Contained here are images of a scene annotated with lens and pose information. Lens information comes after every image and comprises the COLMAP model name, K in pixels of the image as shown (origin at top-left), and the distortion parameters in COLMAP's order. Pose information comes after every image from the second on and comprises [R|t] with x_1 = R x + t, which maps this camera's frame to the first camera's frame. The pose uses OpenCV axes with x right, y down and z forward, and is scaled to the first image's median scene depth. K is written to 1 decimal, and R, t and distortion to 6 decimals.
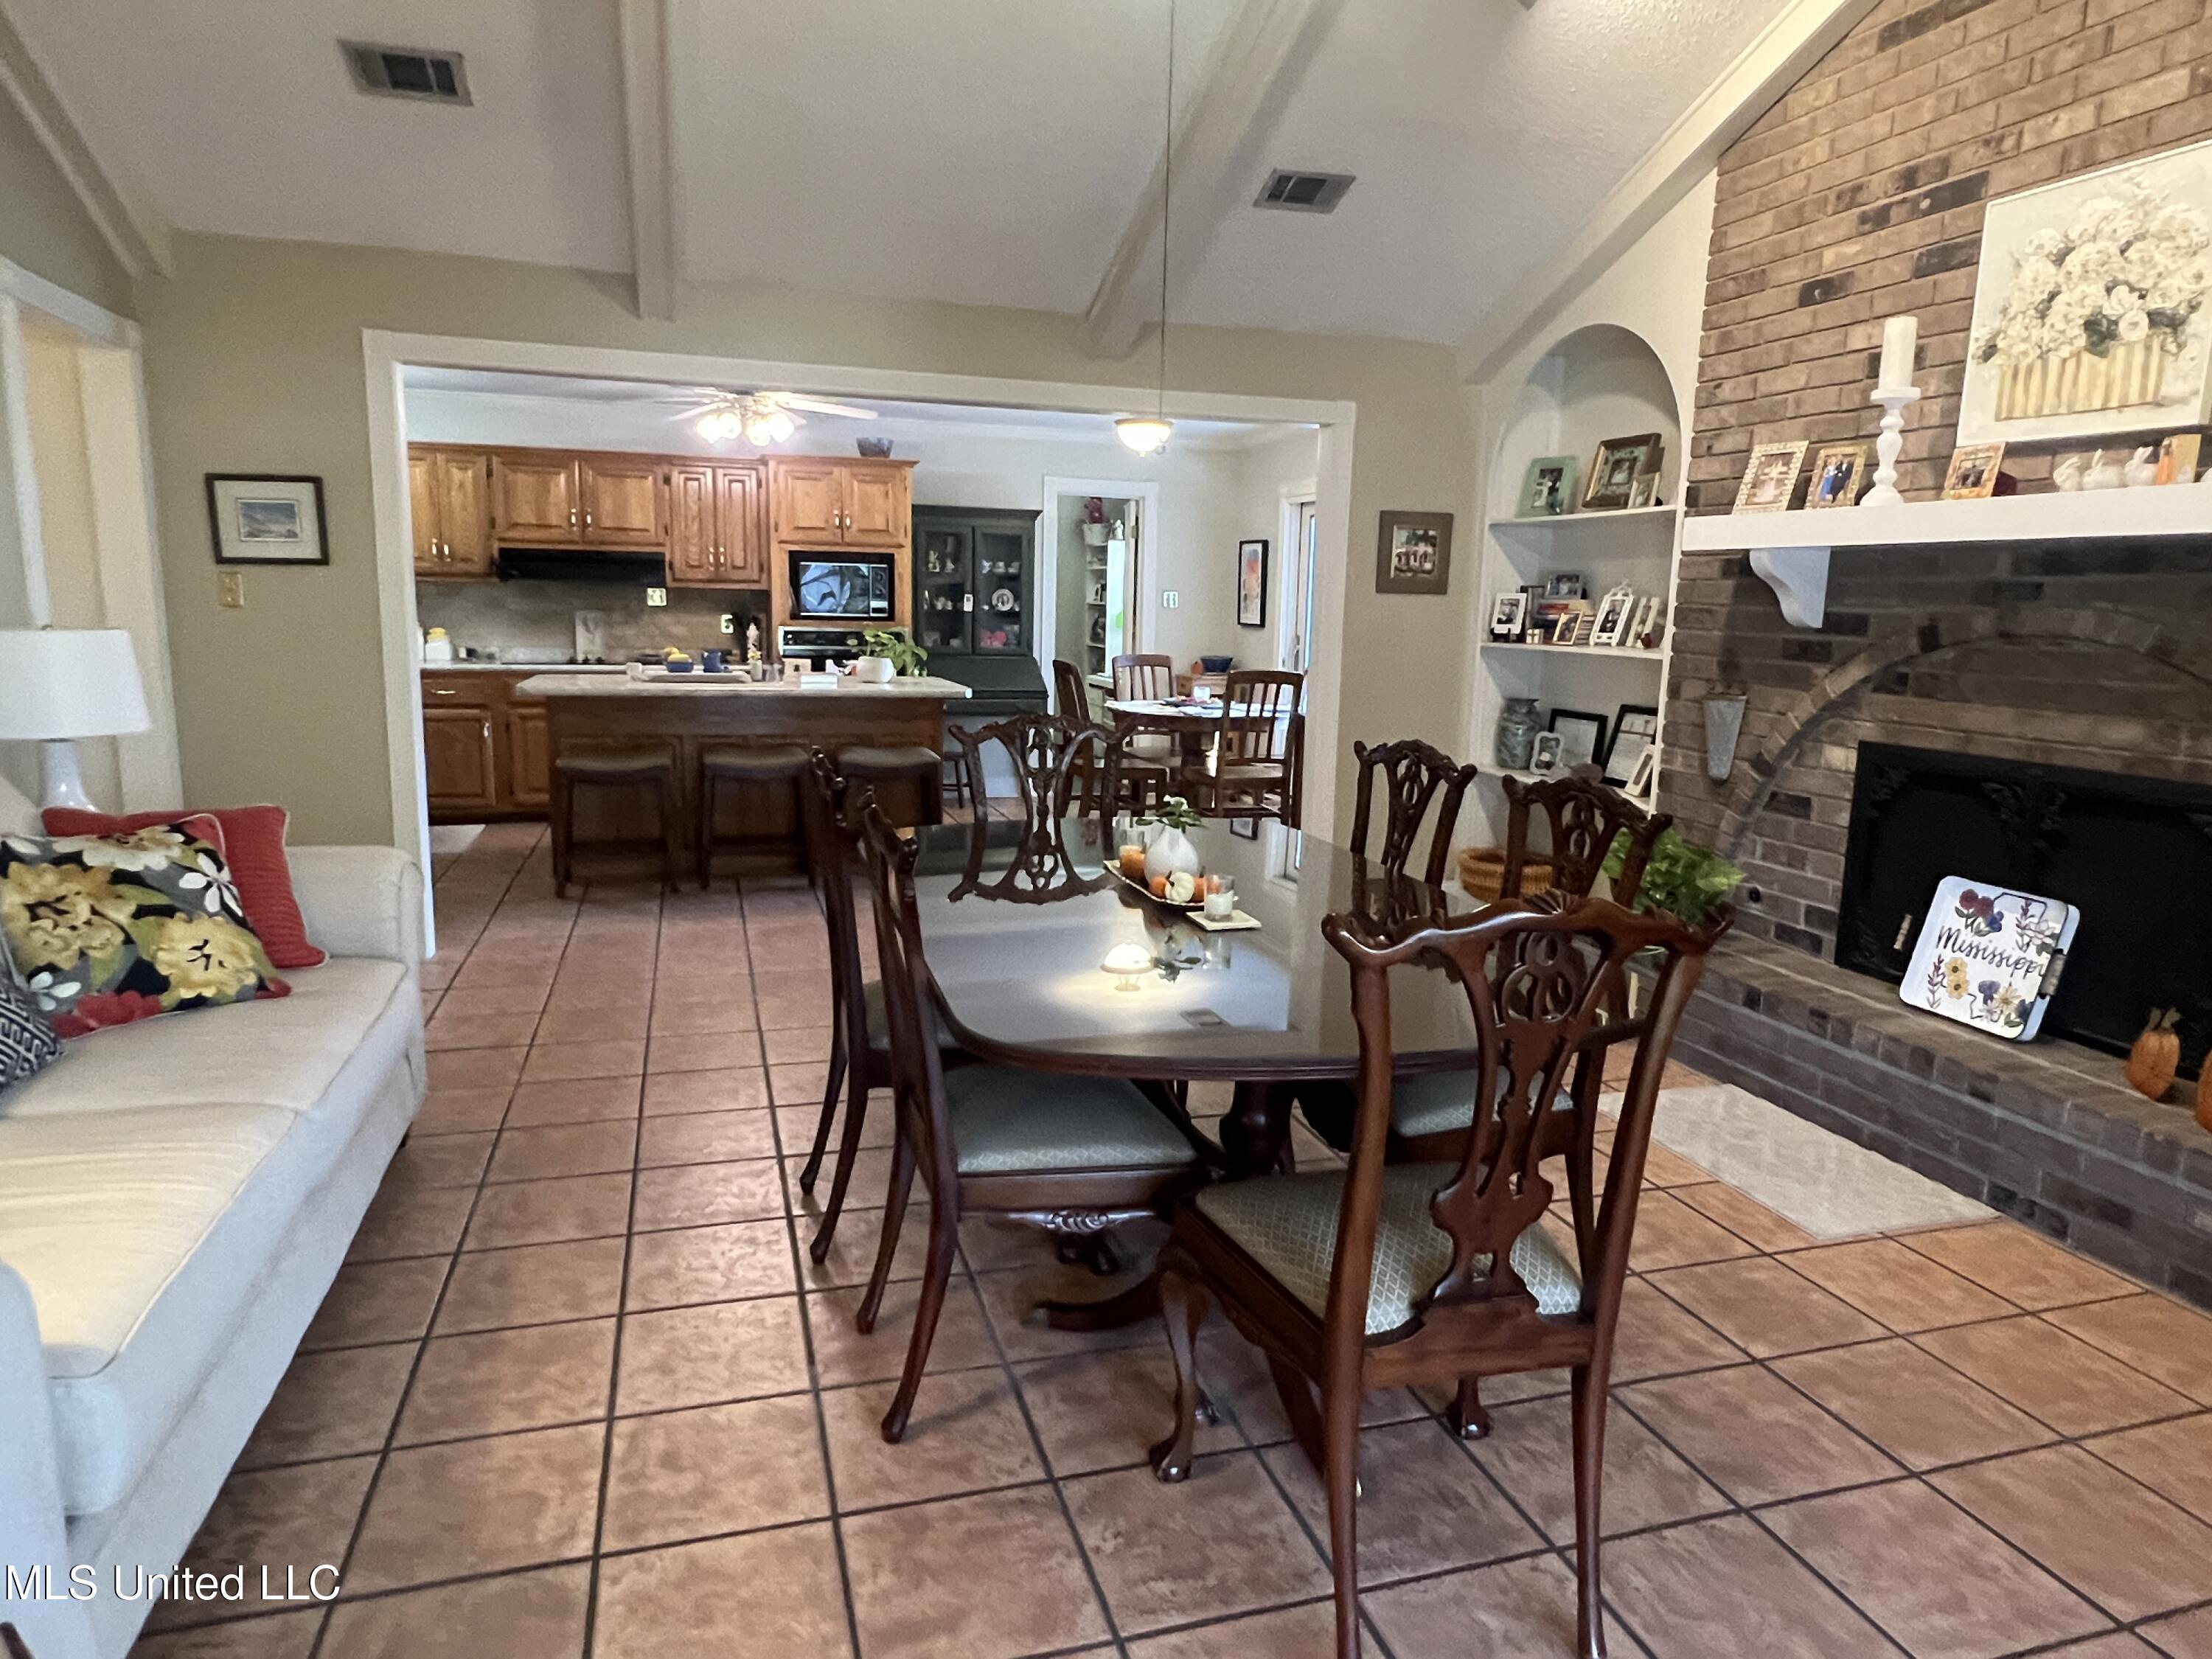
lens RADIAL K [[1337.8, 0, 1106.0], [0, 1337.8, 829.5], [0, 0, 1]] dist [0.005546, 0.002107]
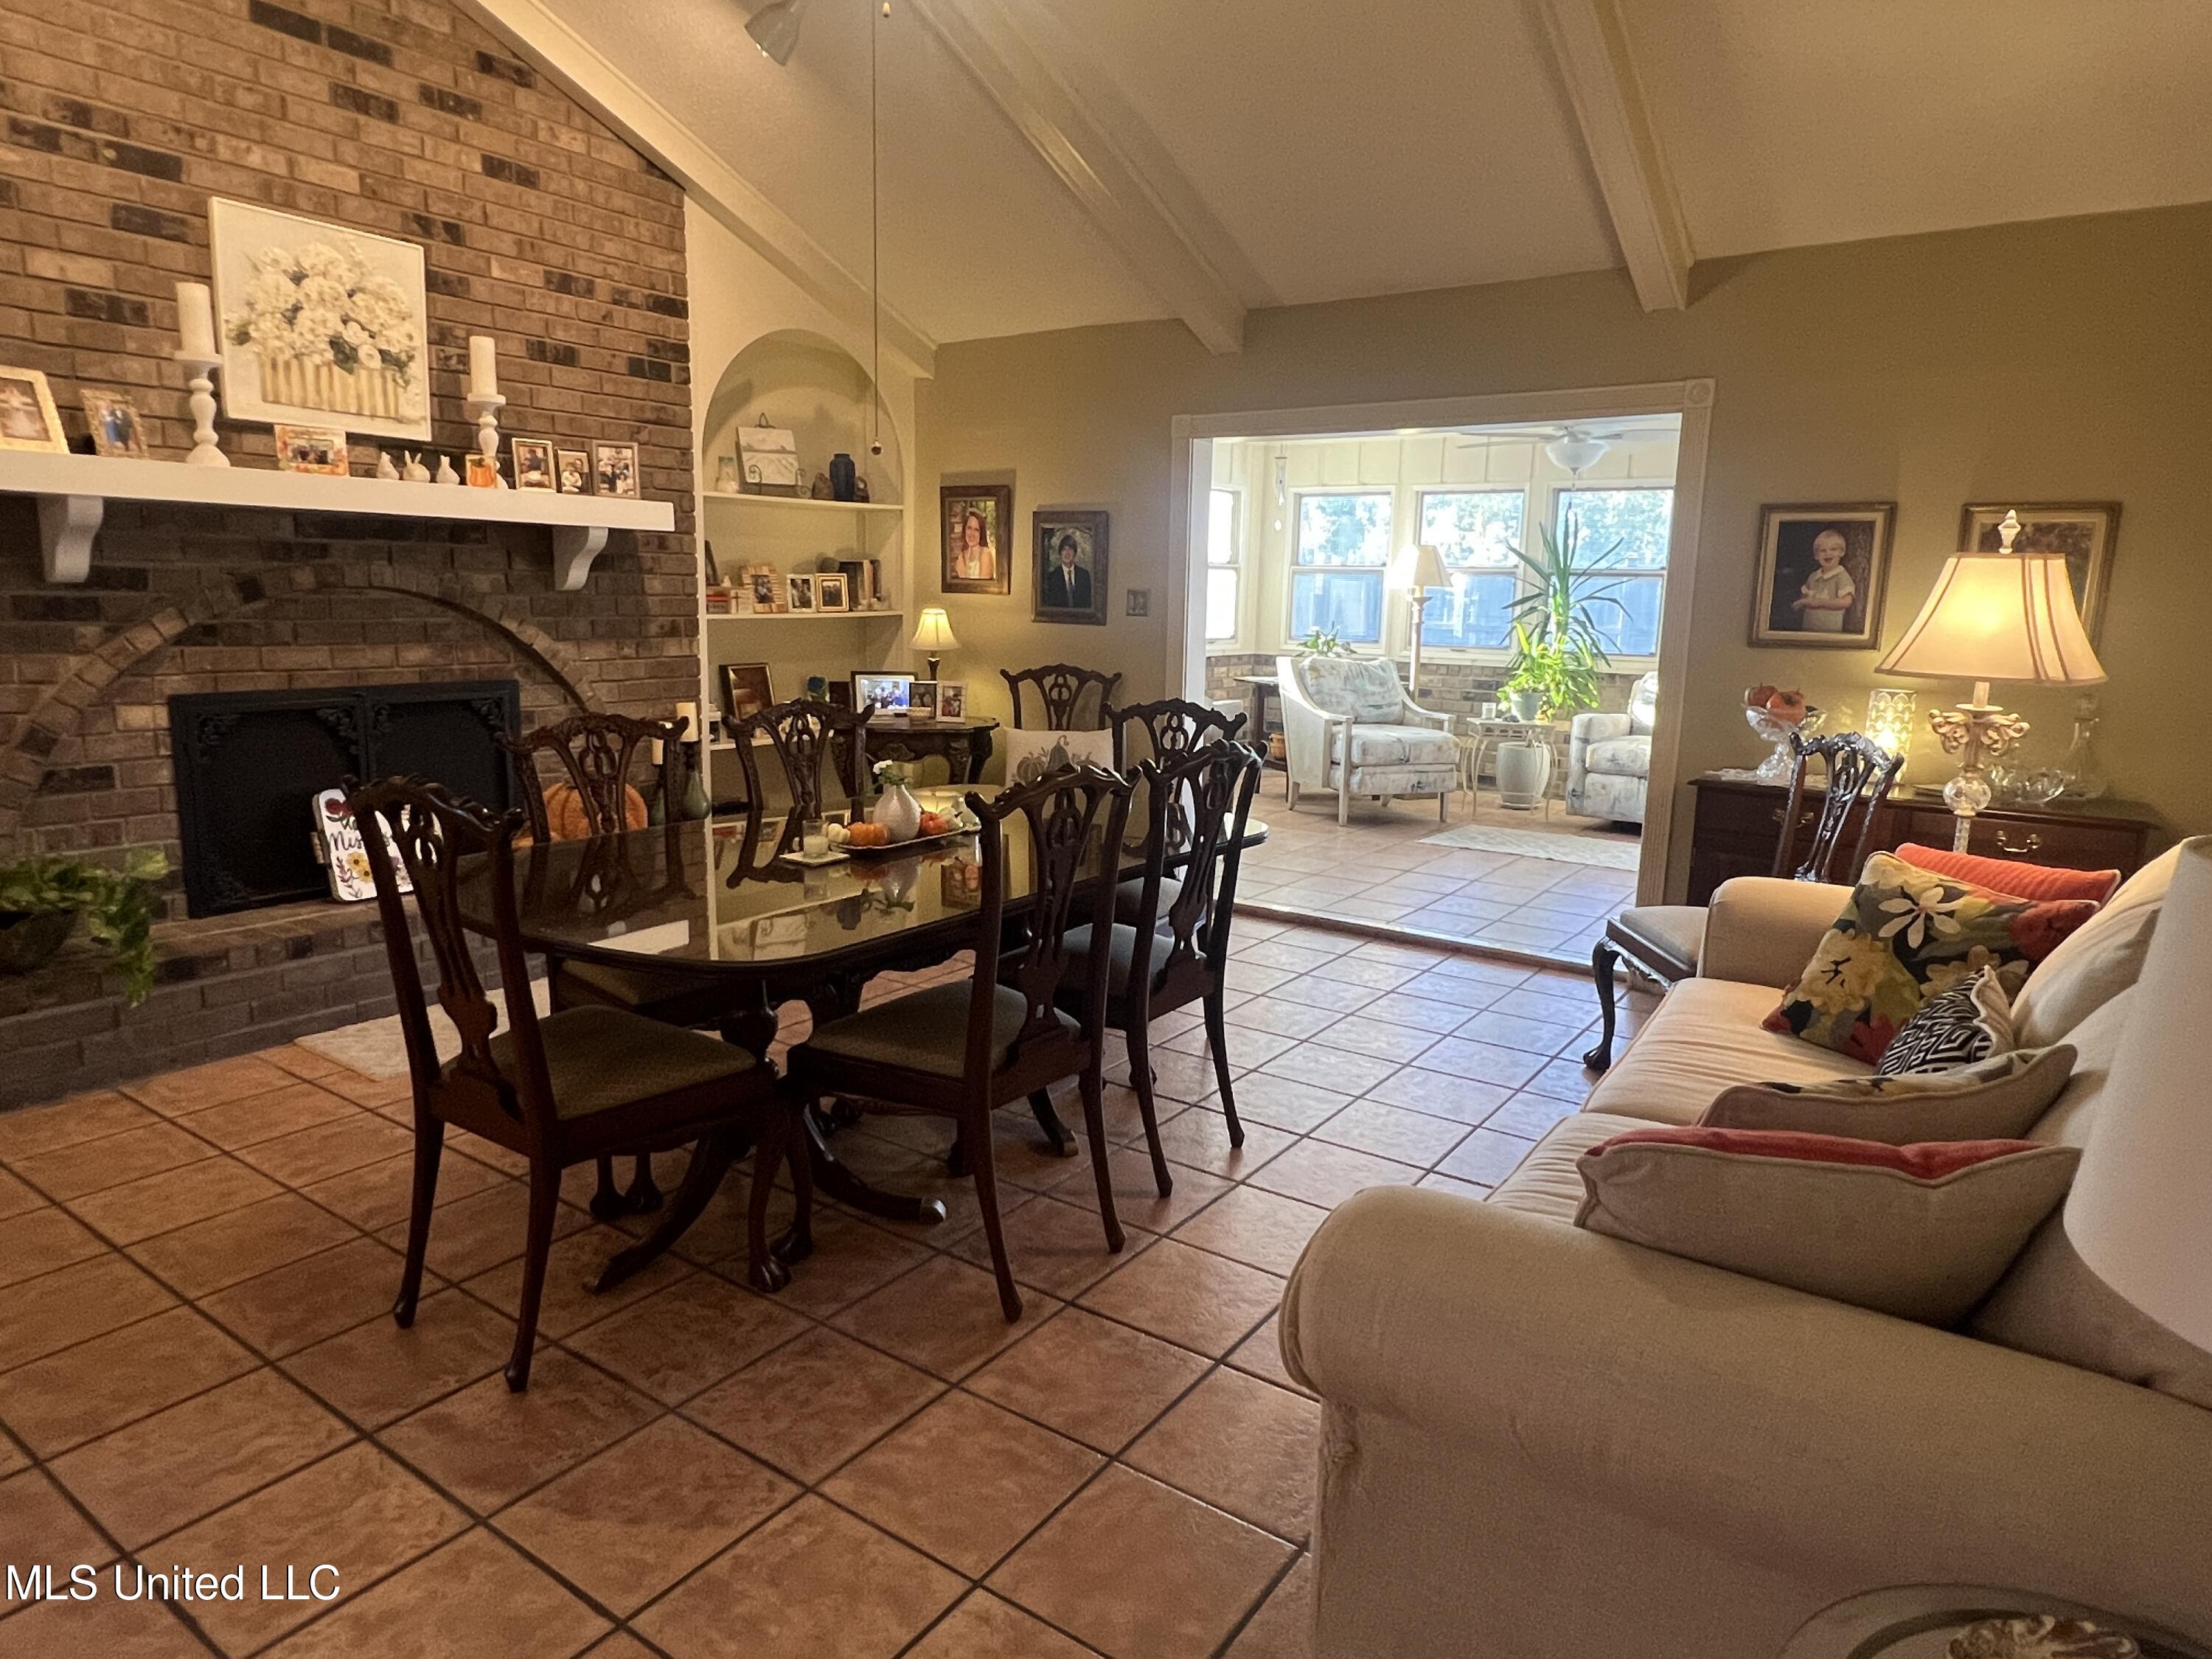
lens RADIAL K [[1337.8, 0, 1106.0], [0, 1337.8, 829.5], [0, 0, 1]] dist [0.005546, 0.002107]
pose [[-0.610919, -0.182079, 0.770471, -0.766142], [0.095508, 0.949136, 0.300032, -0.239454], [-0.785911, 0.256882, -0.562455, 1.213050]]
